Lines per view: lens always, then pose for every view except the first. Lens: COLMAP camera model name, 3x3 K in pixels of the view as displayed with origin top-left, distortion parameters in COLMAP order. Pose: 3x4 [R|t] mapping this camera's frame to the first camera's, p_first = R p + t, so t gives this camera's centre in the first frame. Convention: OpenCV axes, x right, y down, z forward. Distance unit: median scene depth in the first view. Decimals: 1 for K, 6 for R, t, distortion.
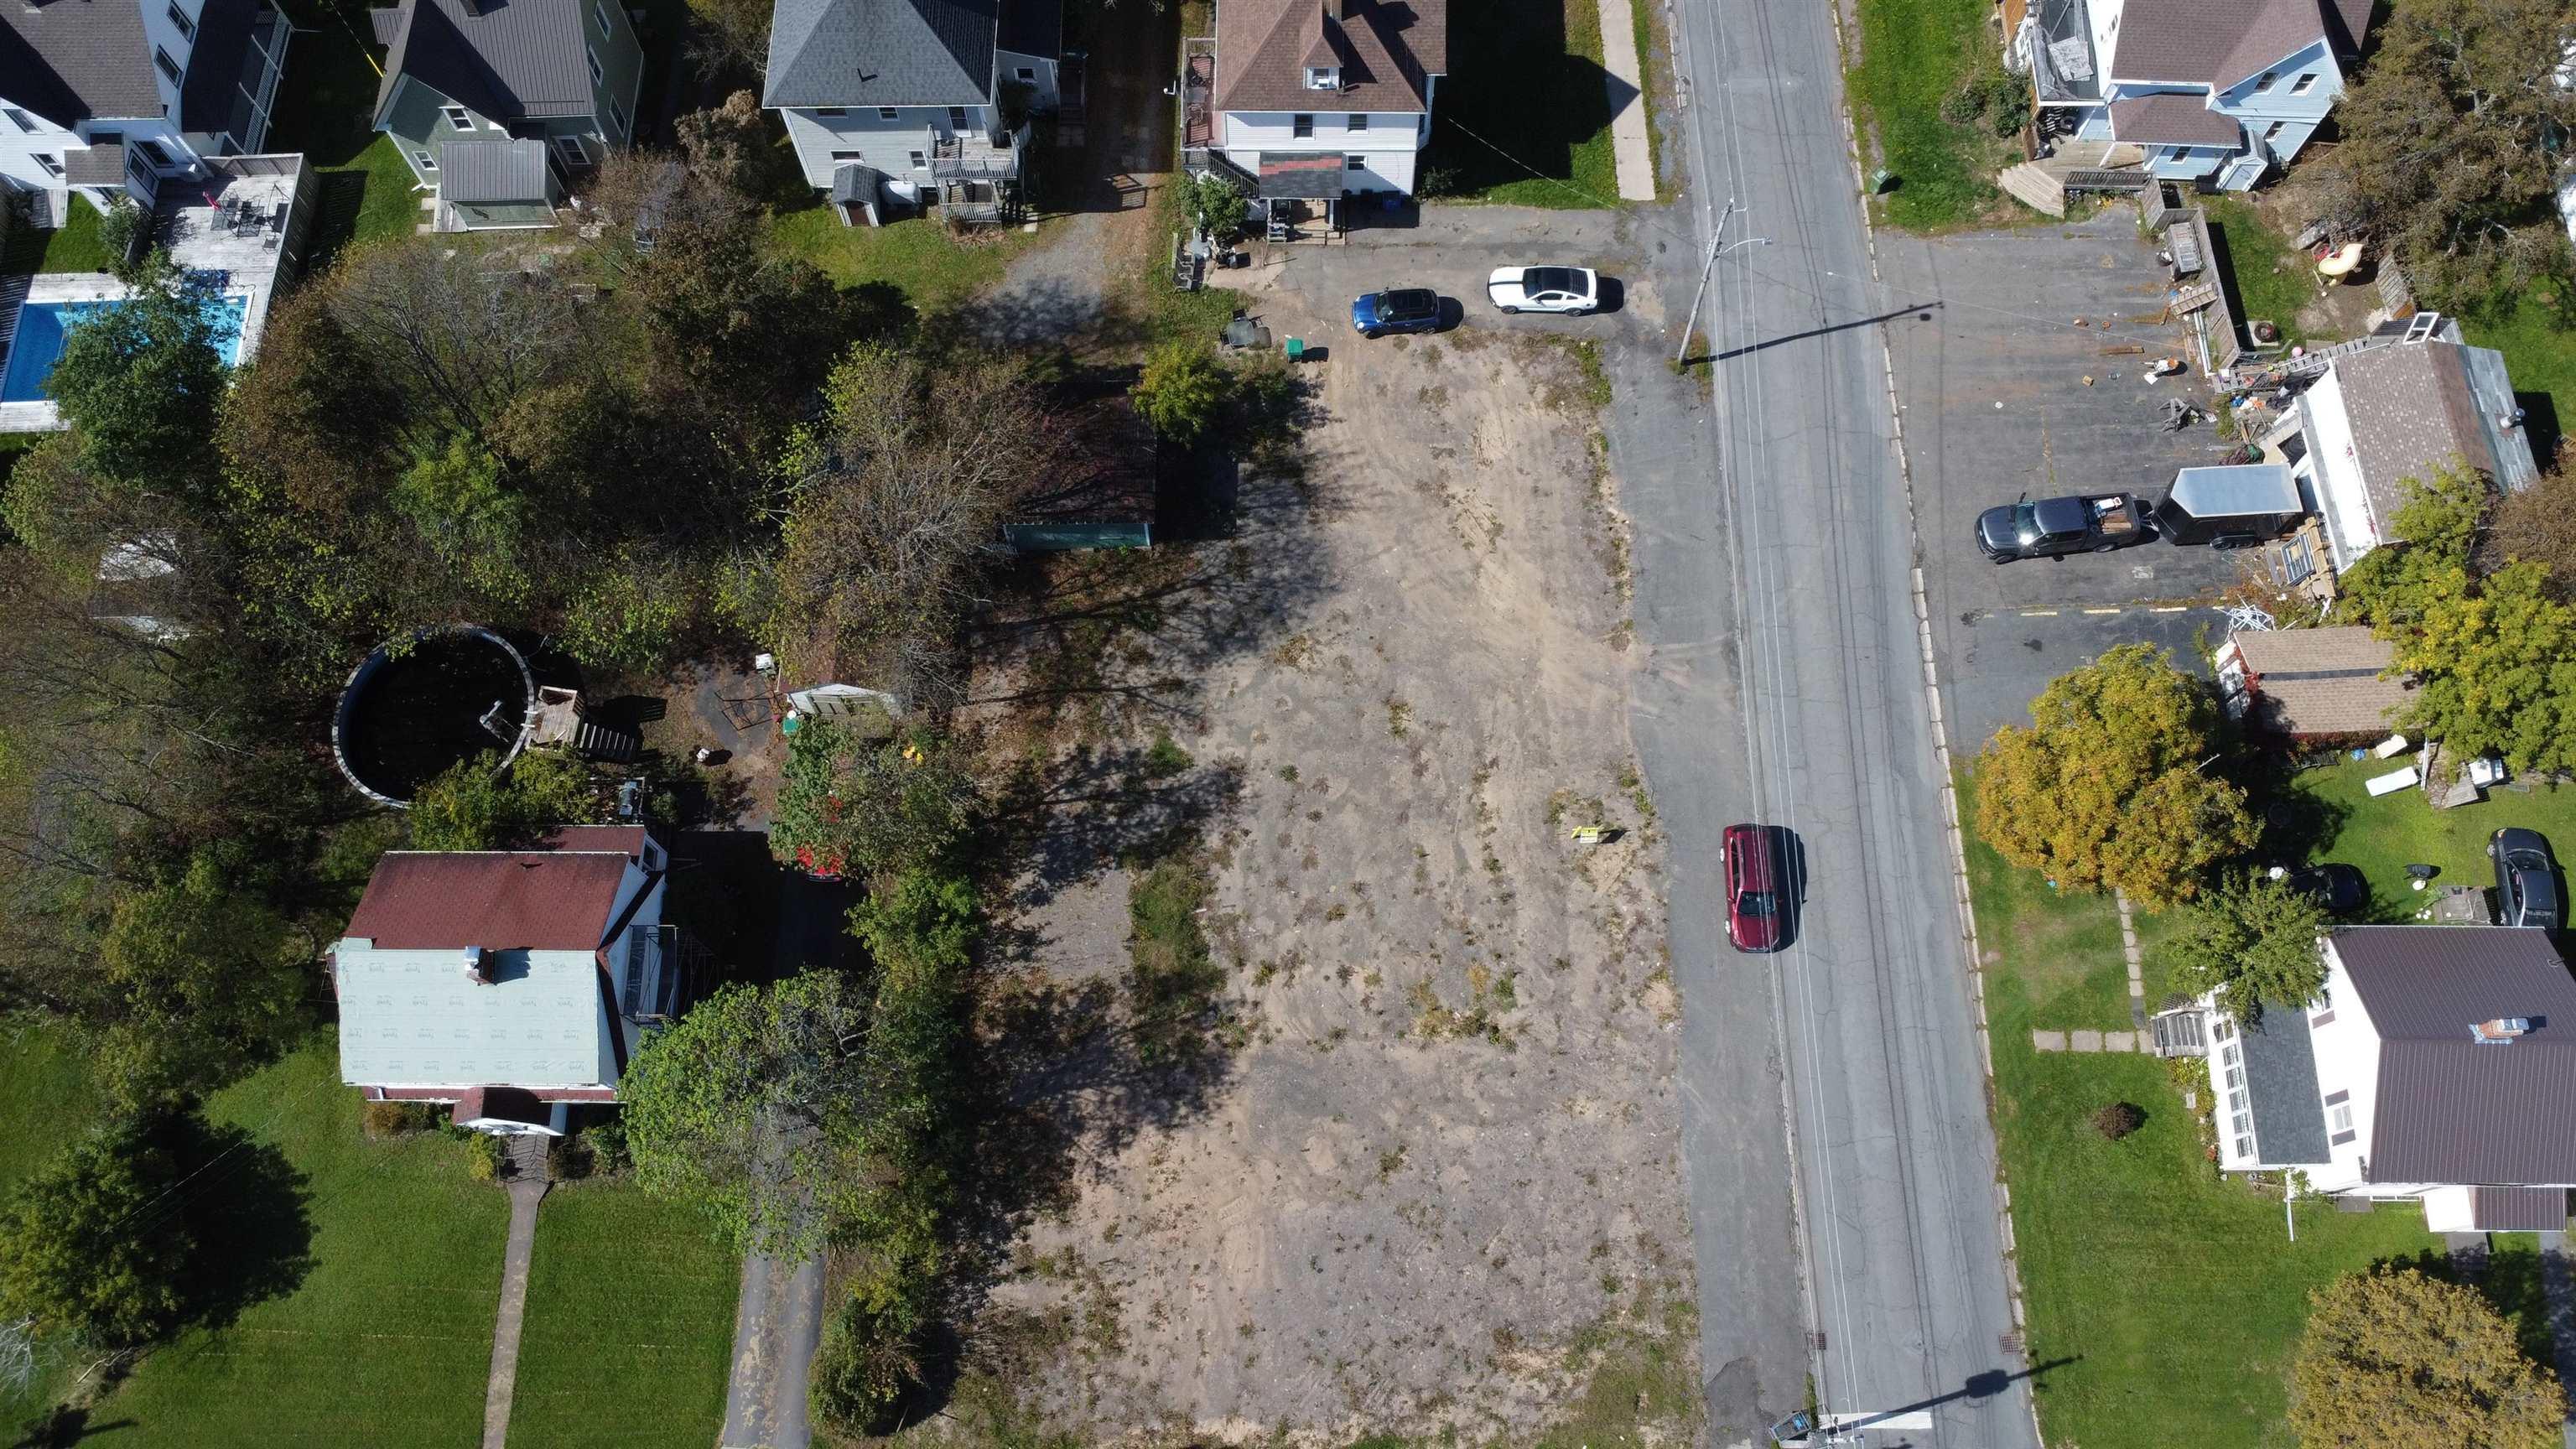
lens RADIAL K [[1874.7, 0, 1288.0], [0, 1874.7, 724.5], [0, 0, 1]] dist [-0.021620, -0.026339]
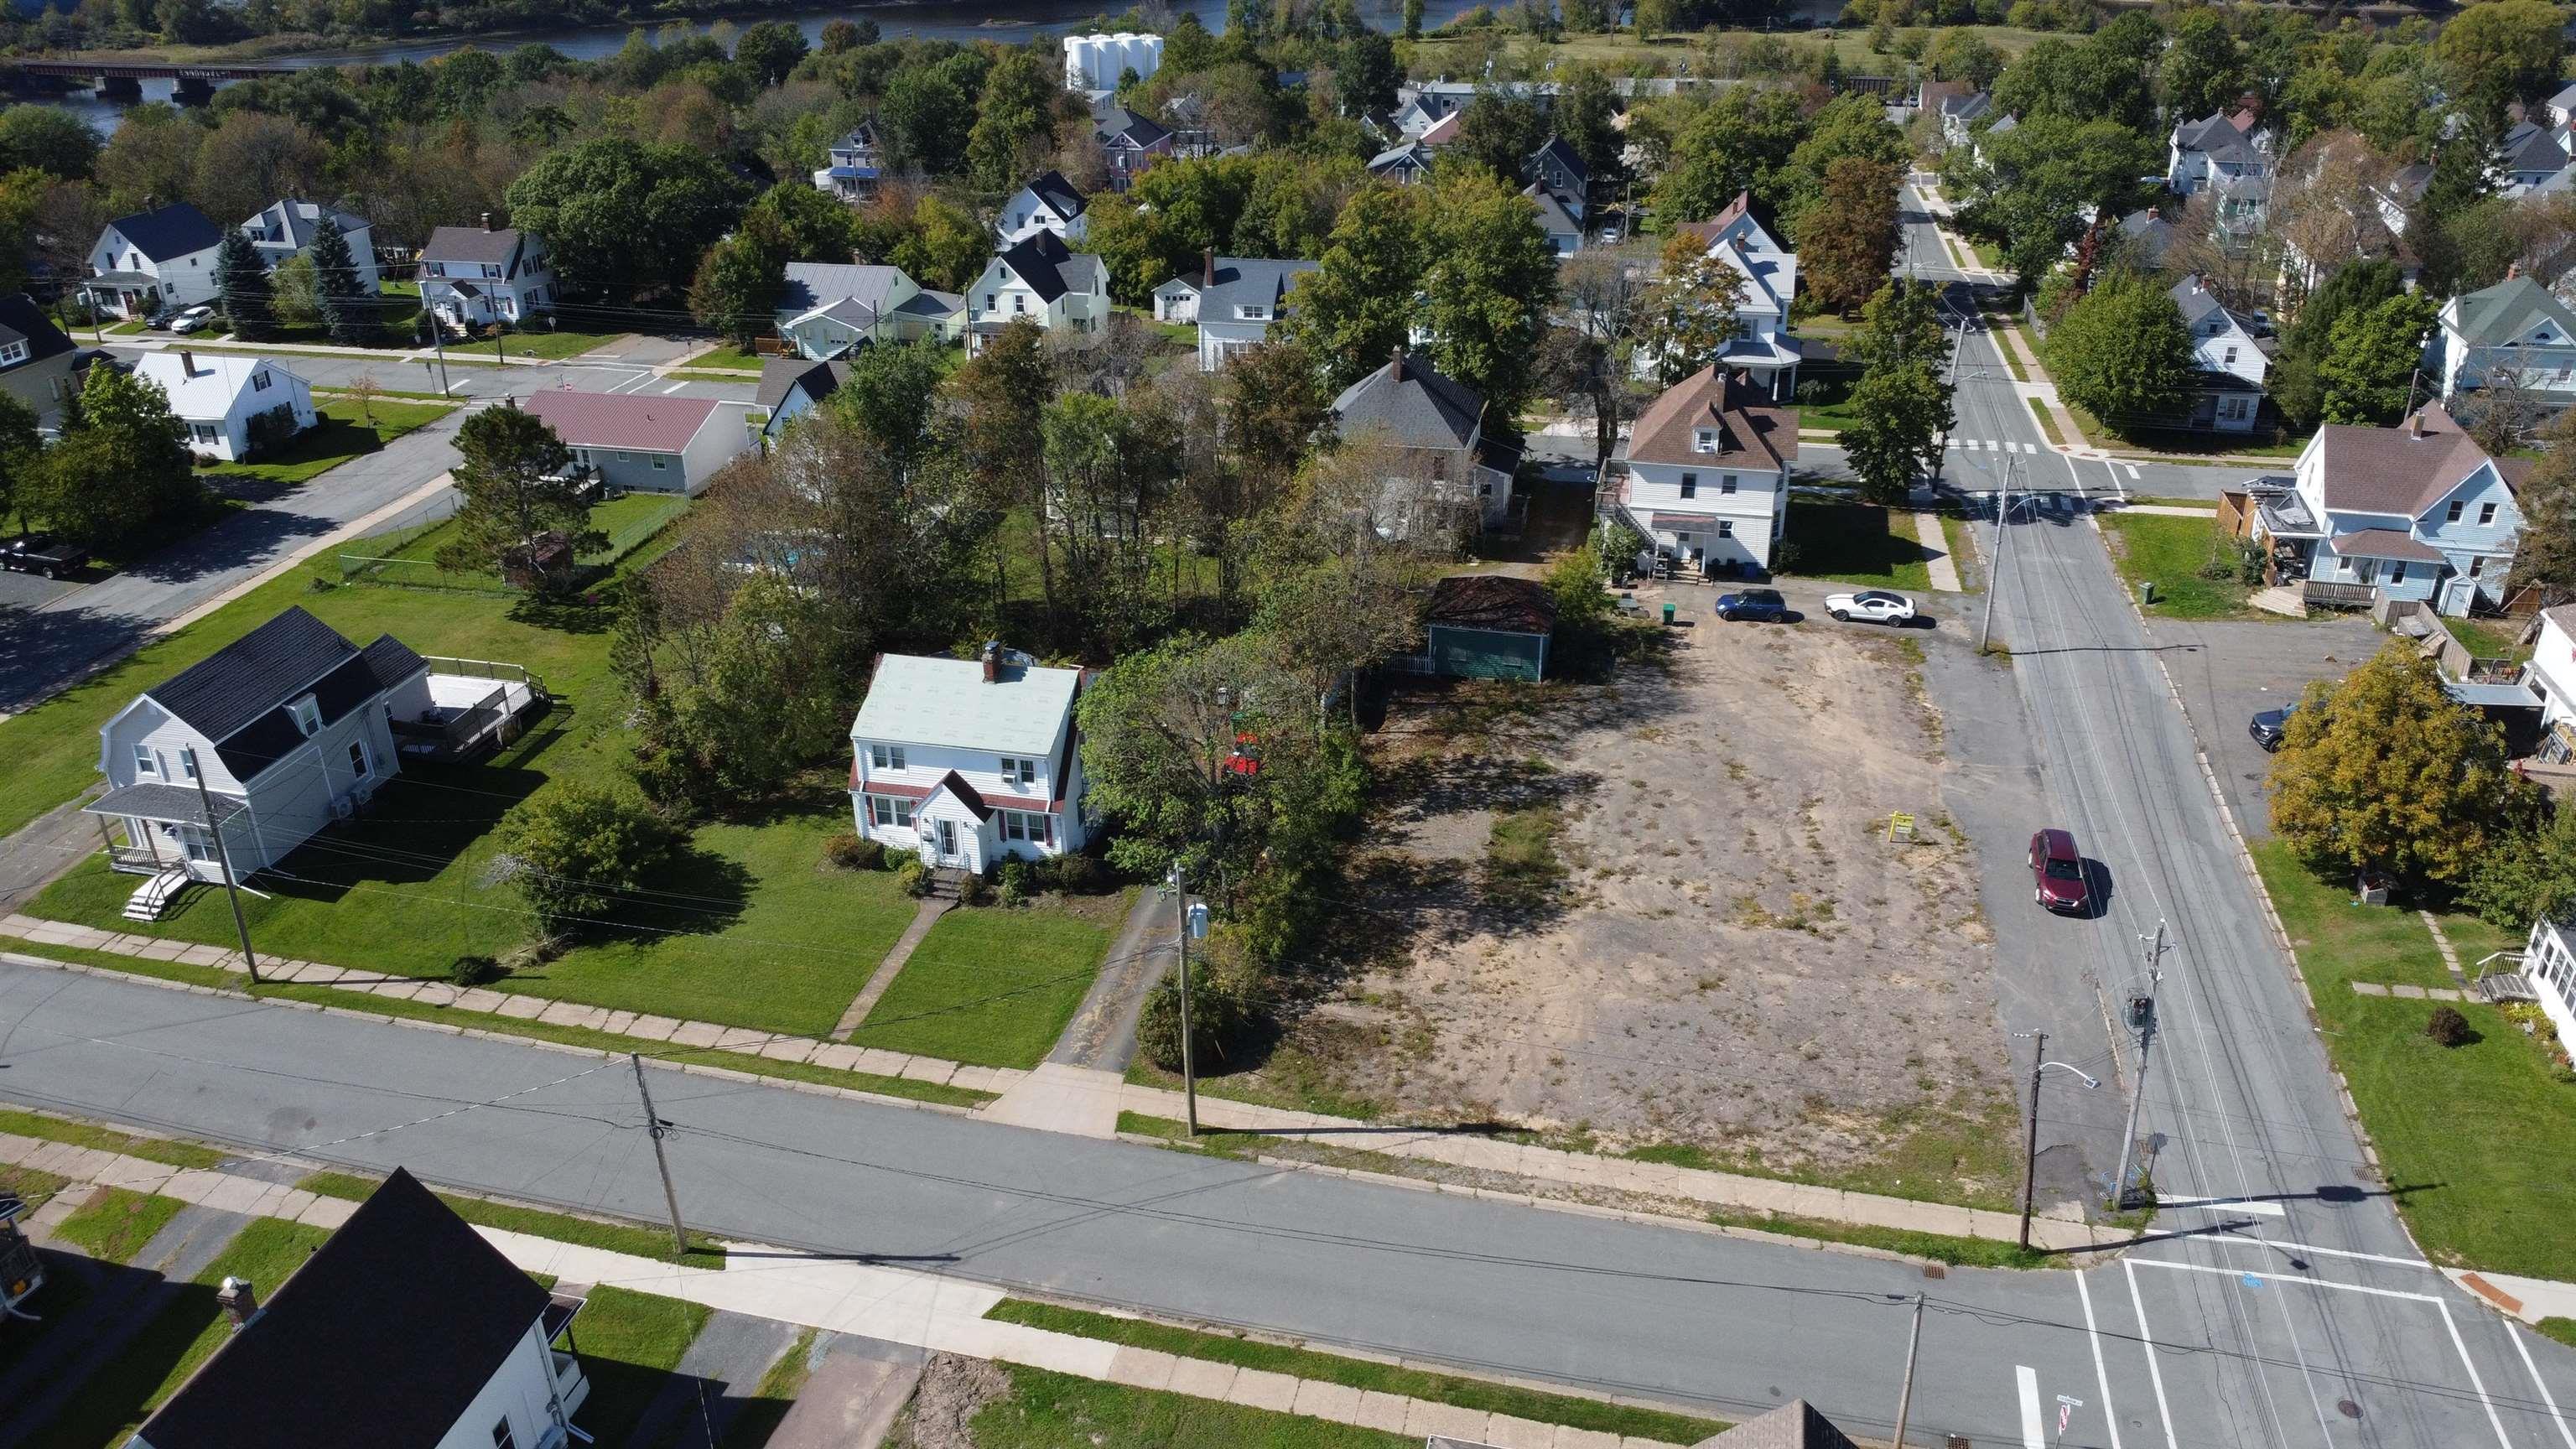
lens RADIAL K [[1874.7, 0, 1288.0], [0, 1874.7, 724.5], [0, 0, 1]] dist [-0.021620, -0.026339]
pose [[0.972808, 0.094097, -0.211638, 0.031252], [-0.212309, 0.727496, -0.652438, 0.811482], [0.092573, 0.679629, 0.727691, 0.102687]]
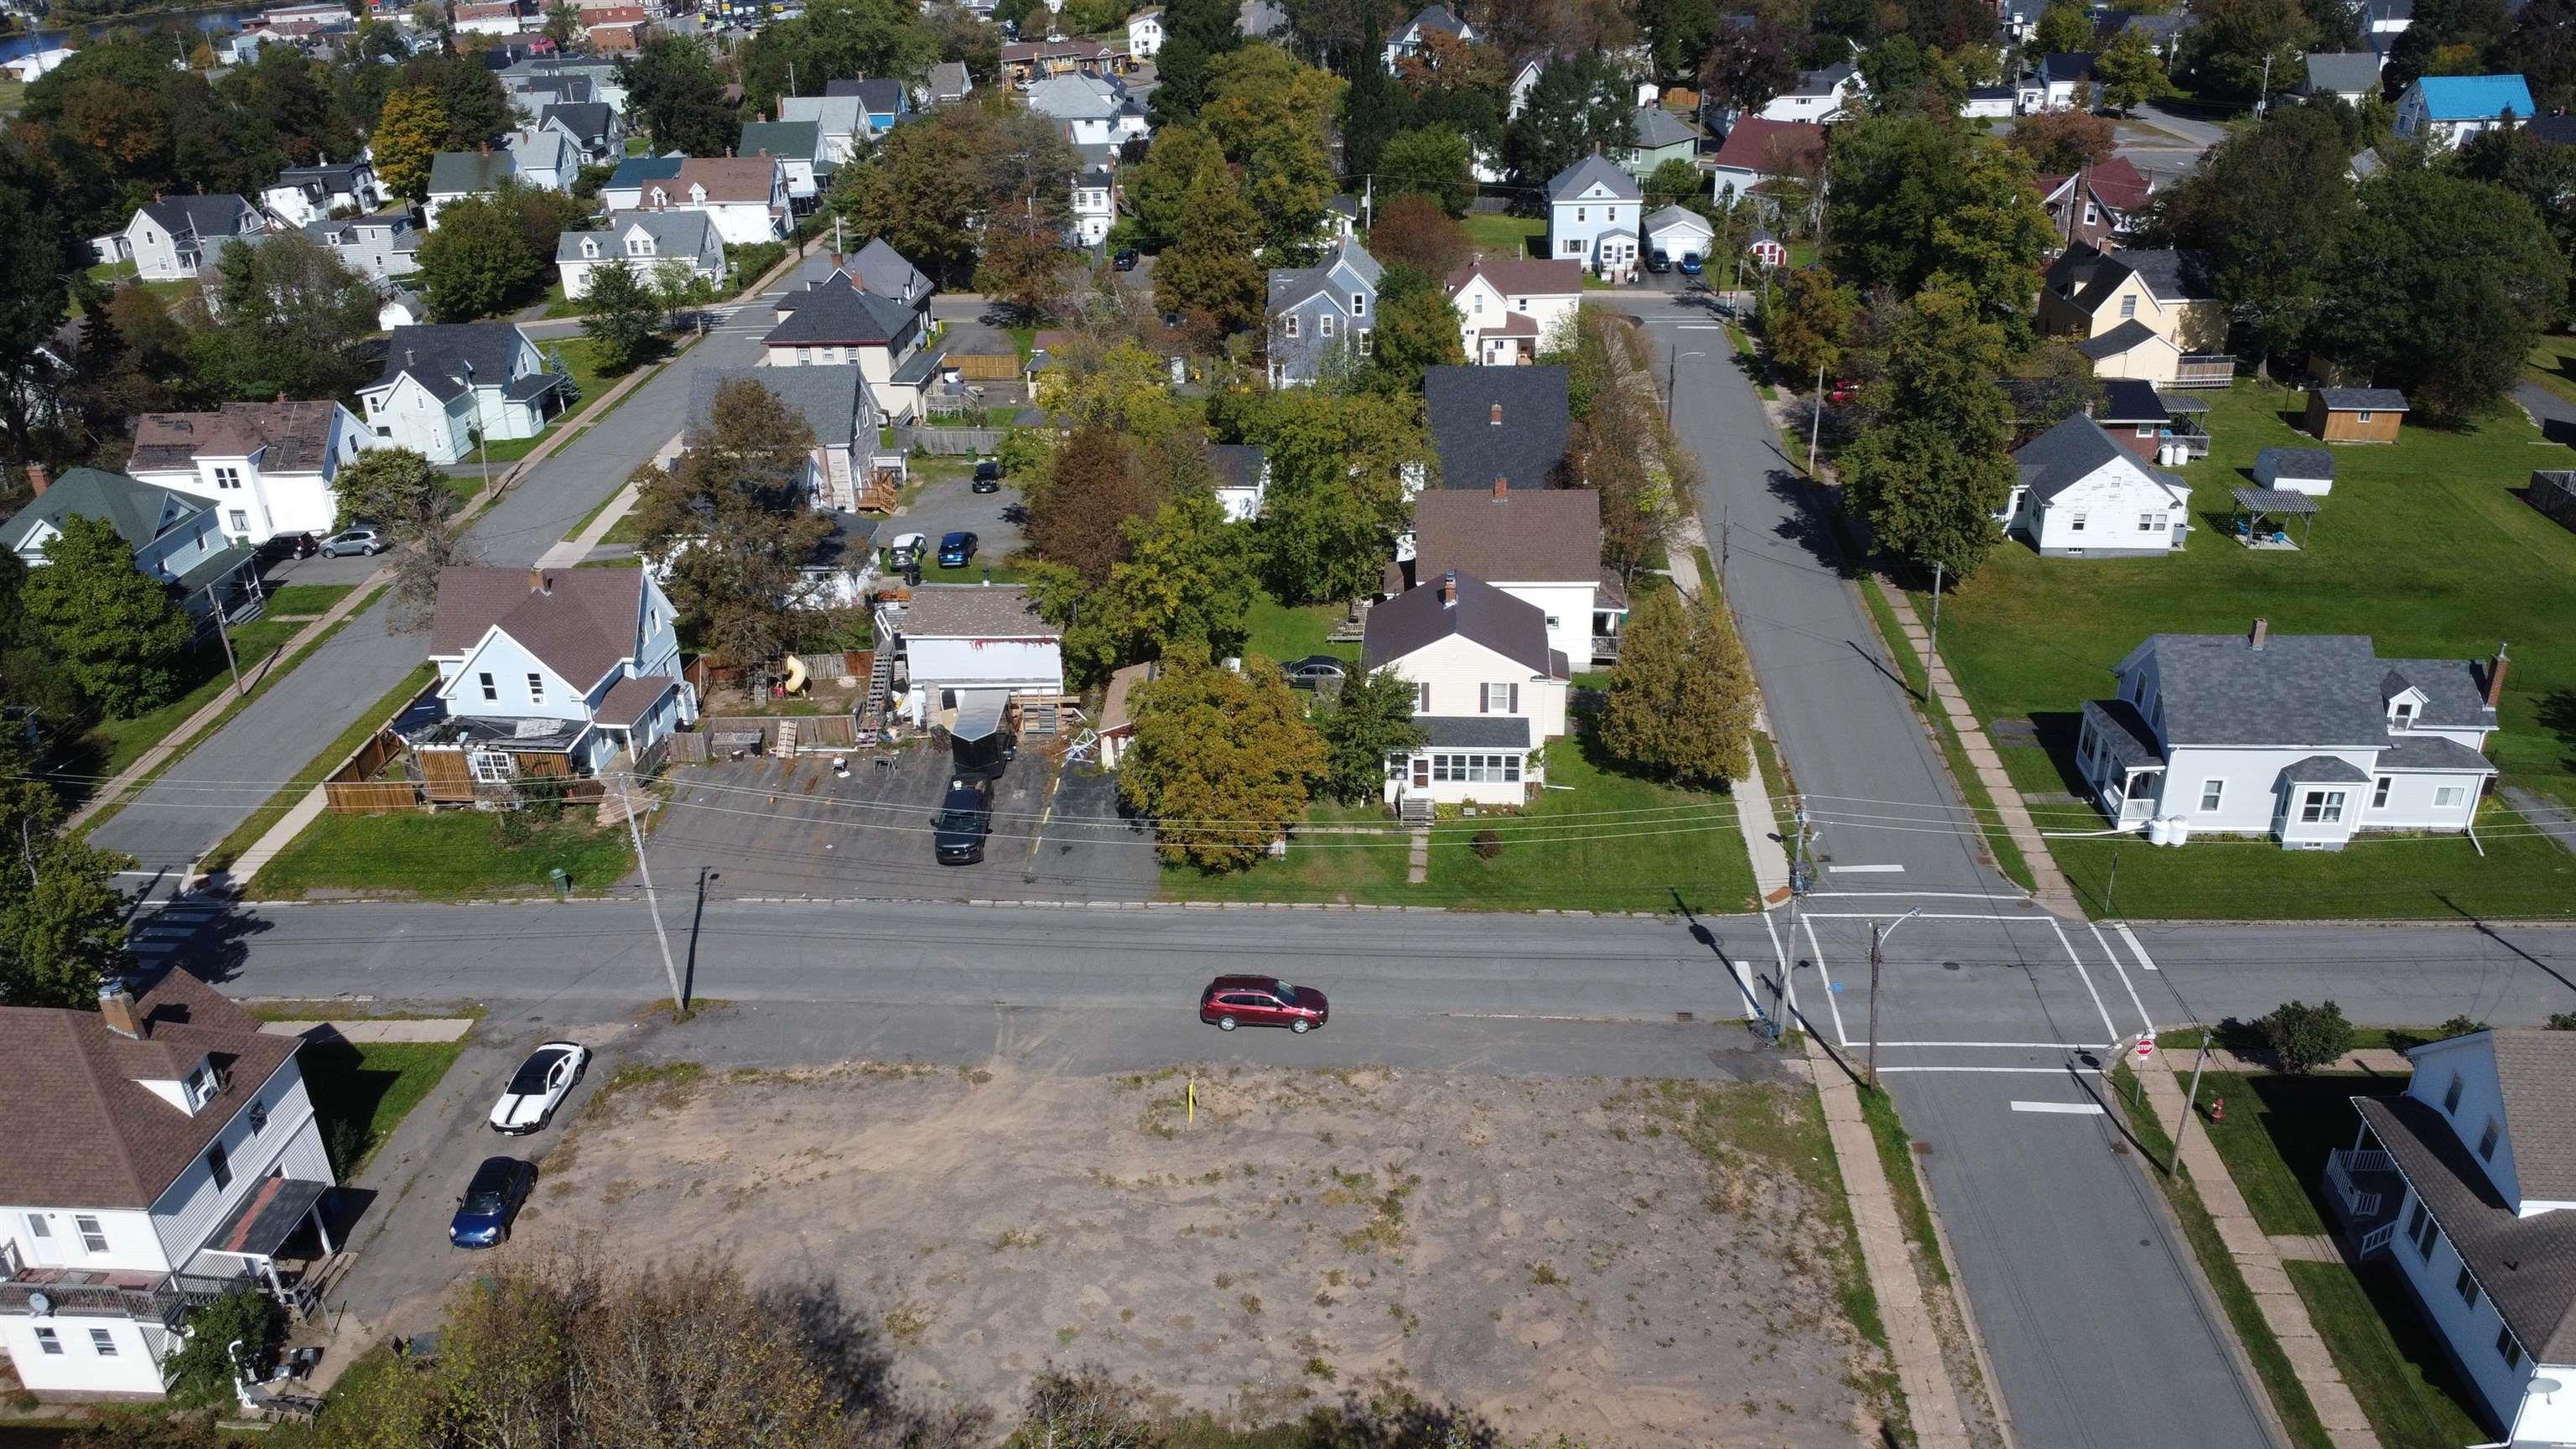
lens RADIAL K [[1874.7, 0, 1288.0], [0, 1874.7, 724.5], [0, 0, 1]] dist [-0.021620, -0.026339]
pose [[0.071478, -0.437704, 0.896273, -0.591053], [0.943063, 0.322299, 0.082188, -0.034158], [-0.324842, 0.839368, 0.435820, 0.408242]]
